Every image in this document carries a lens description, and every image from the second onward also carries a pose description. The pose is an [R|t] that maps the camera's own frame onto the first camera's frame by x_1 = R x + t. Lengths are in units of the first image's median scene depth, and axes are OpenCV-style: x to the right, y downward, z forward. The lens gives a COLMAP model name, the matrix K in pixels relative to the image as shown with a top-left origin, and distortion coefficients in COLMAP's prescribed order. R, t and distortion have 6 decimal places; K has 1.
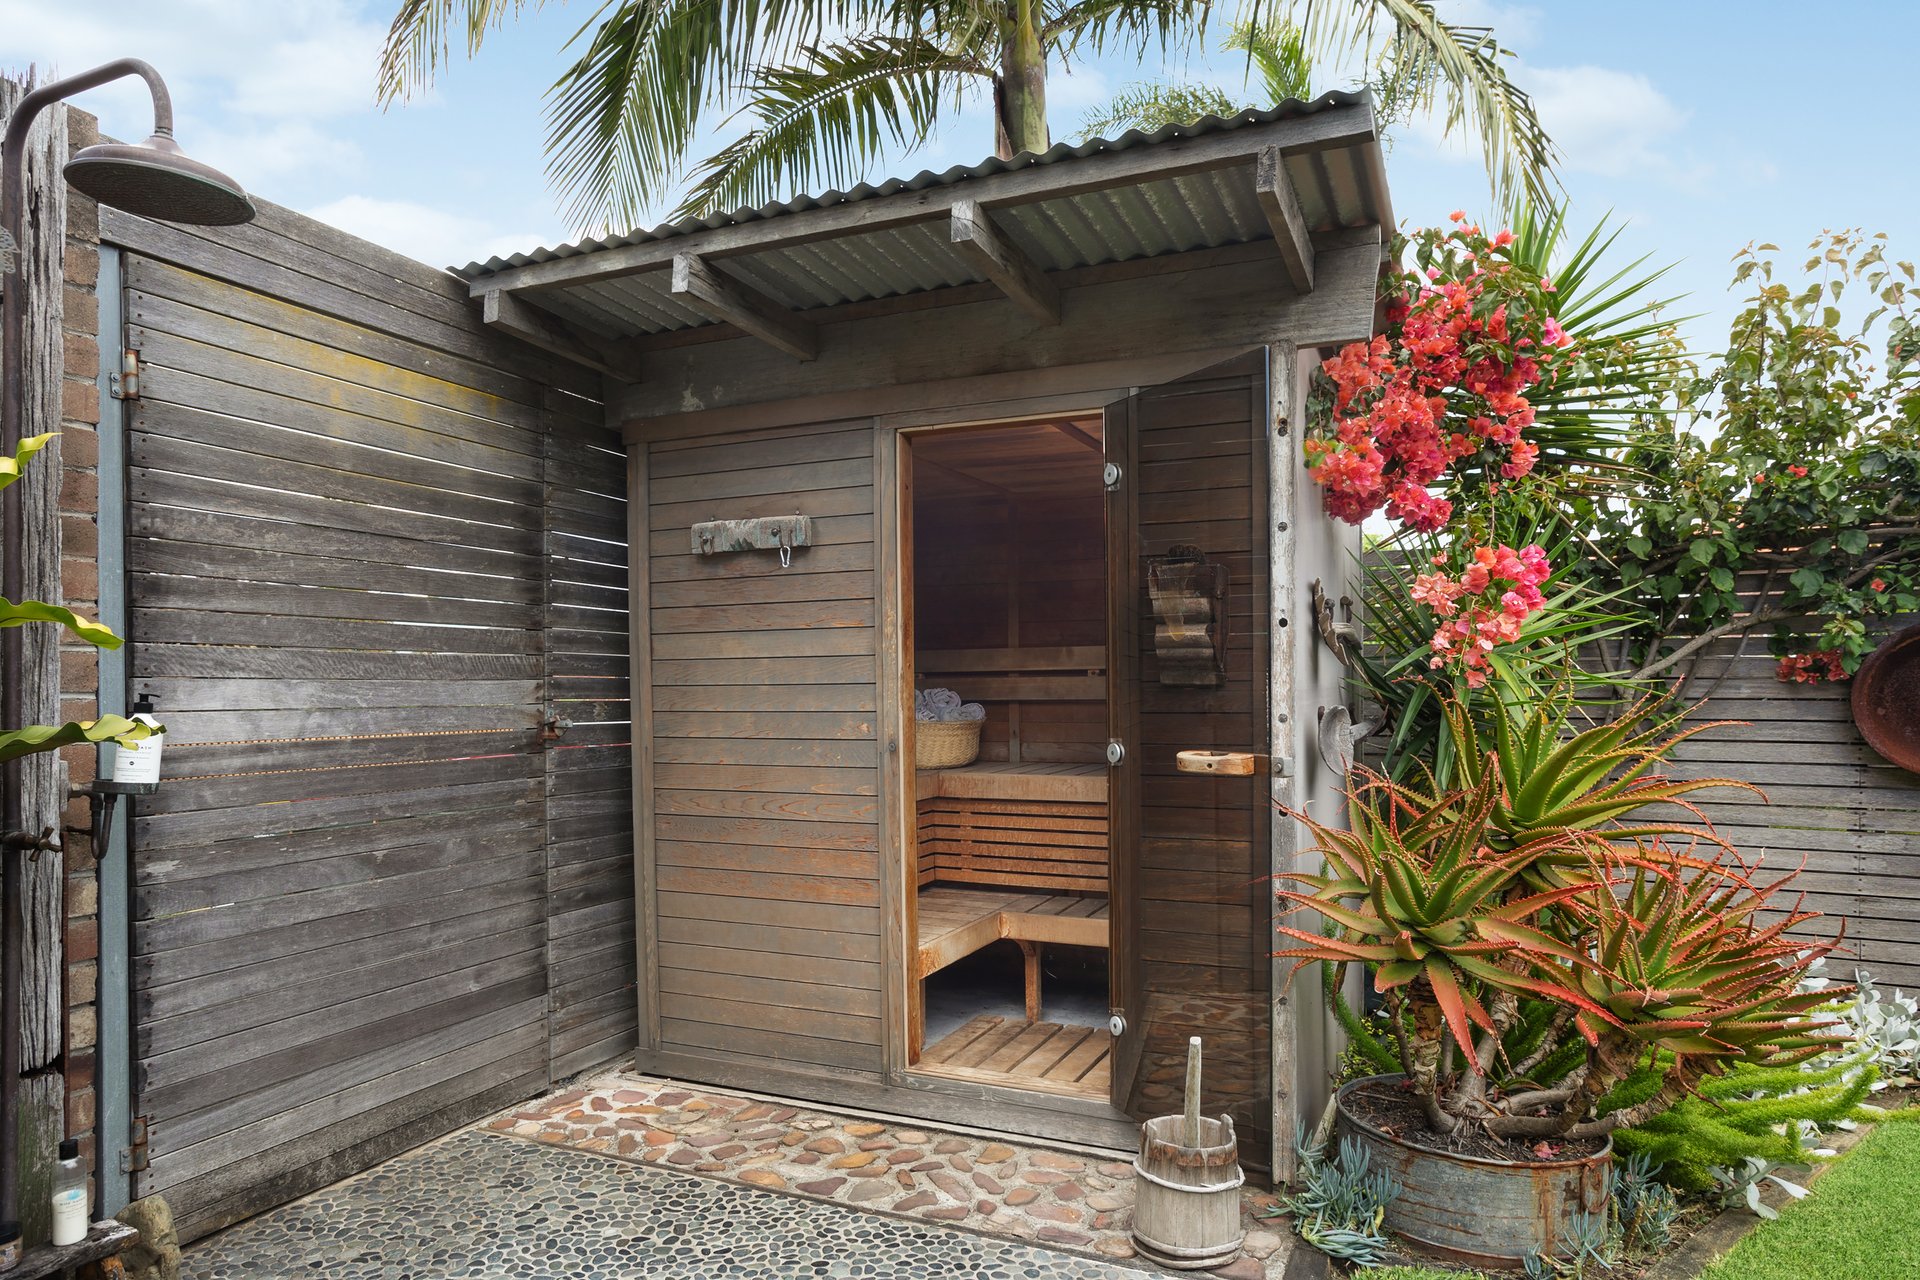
lens RADIAL K [[1169.1, 0, 959.1], [0, 1169.1, 694.0], [0, 0, 1]] dist [0.007333, 0.001340]
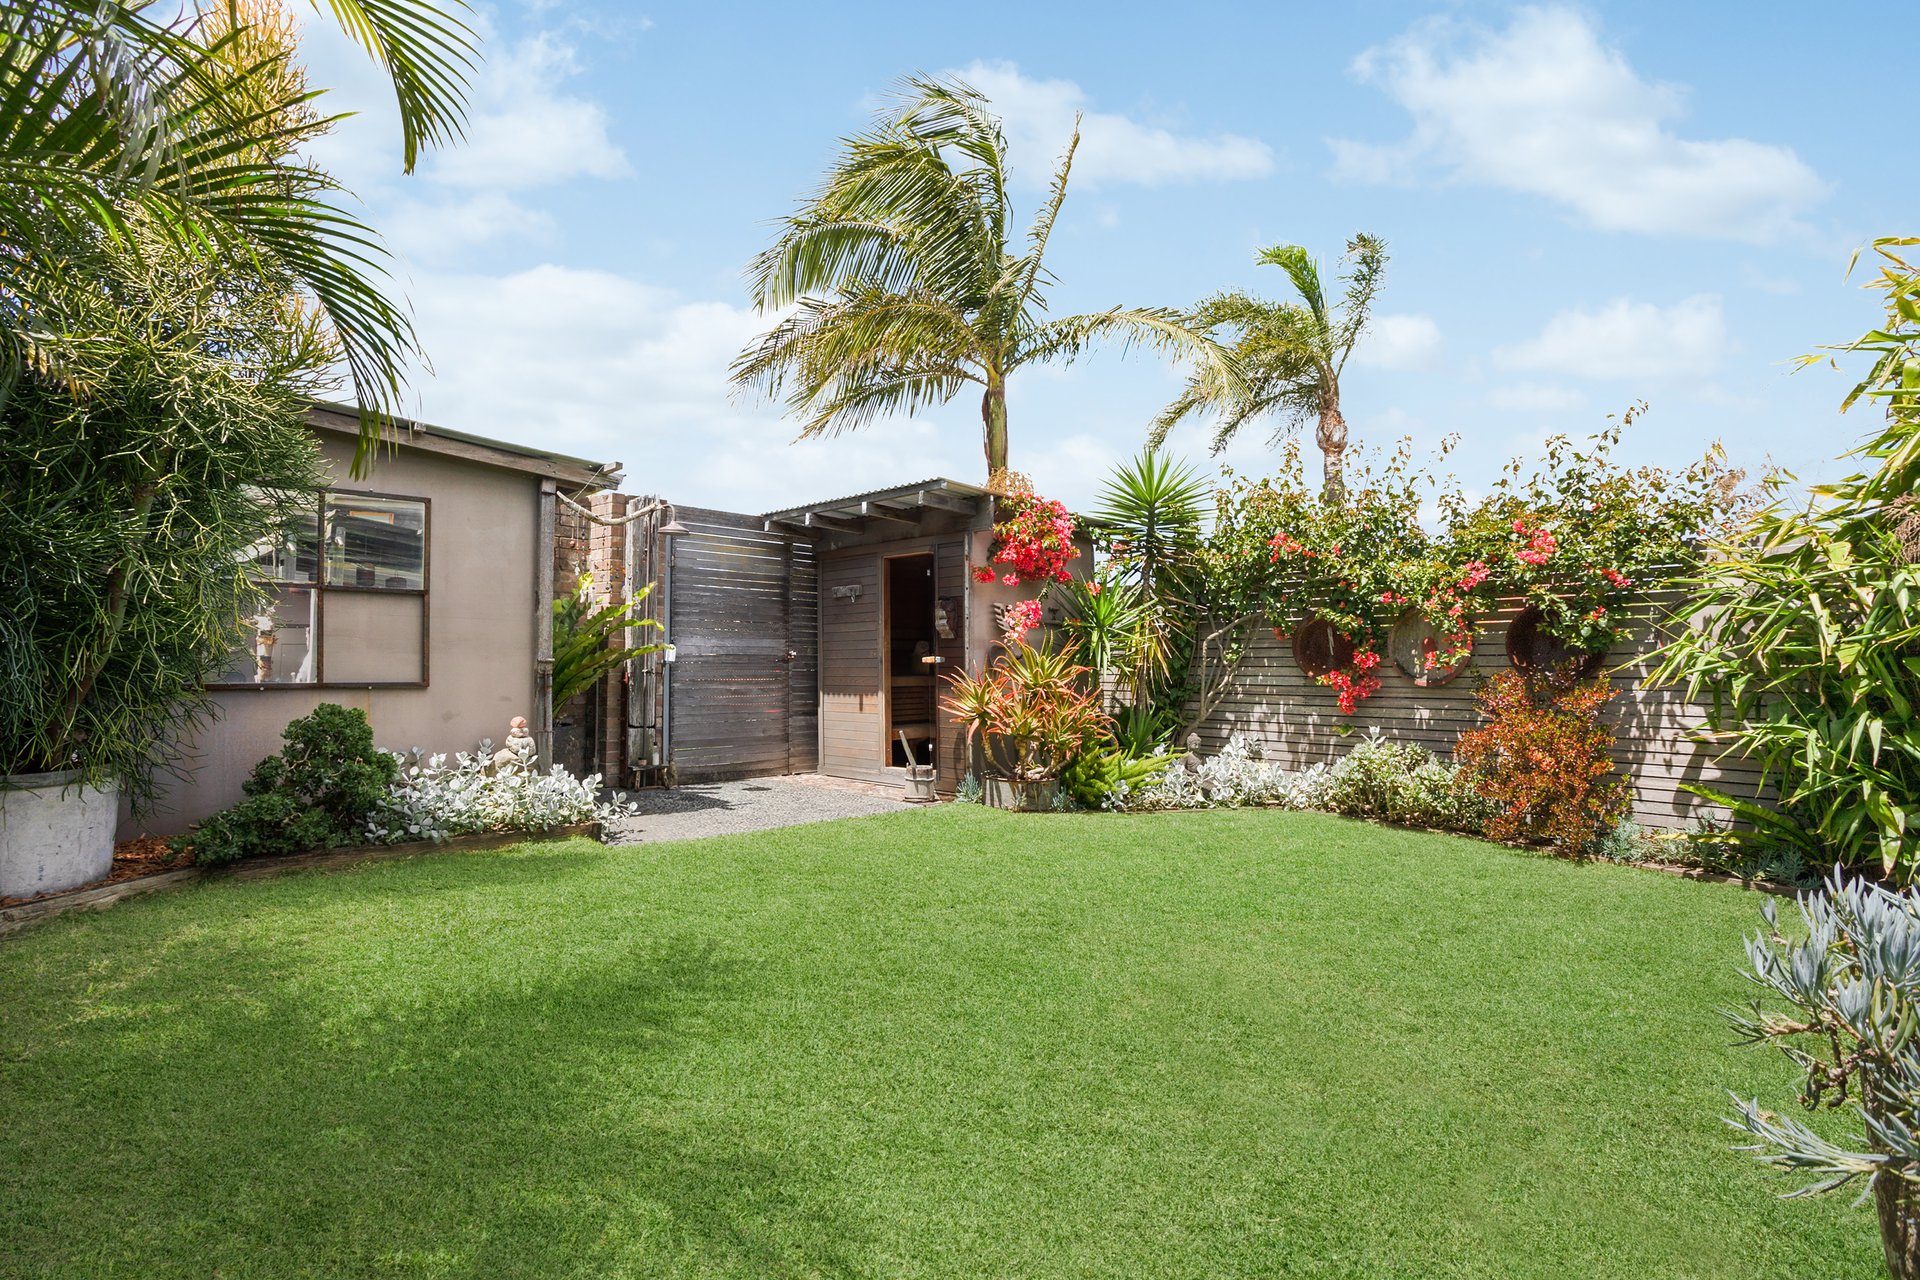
lens RADIAL K [[932.2, 0, 960.0], [0, 932.2, 640.0], [0, 0, 1]] dist [-0.000134, 0.000465]
pose [[0.929388, -0.003622, -0.369086, 1.039091], [-0.010188, 0.999319, -0.035461, 0.076809], [0.368963, 0.036717, 0.928719, -1.192333]]
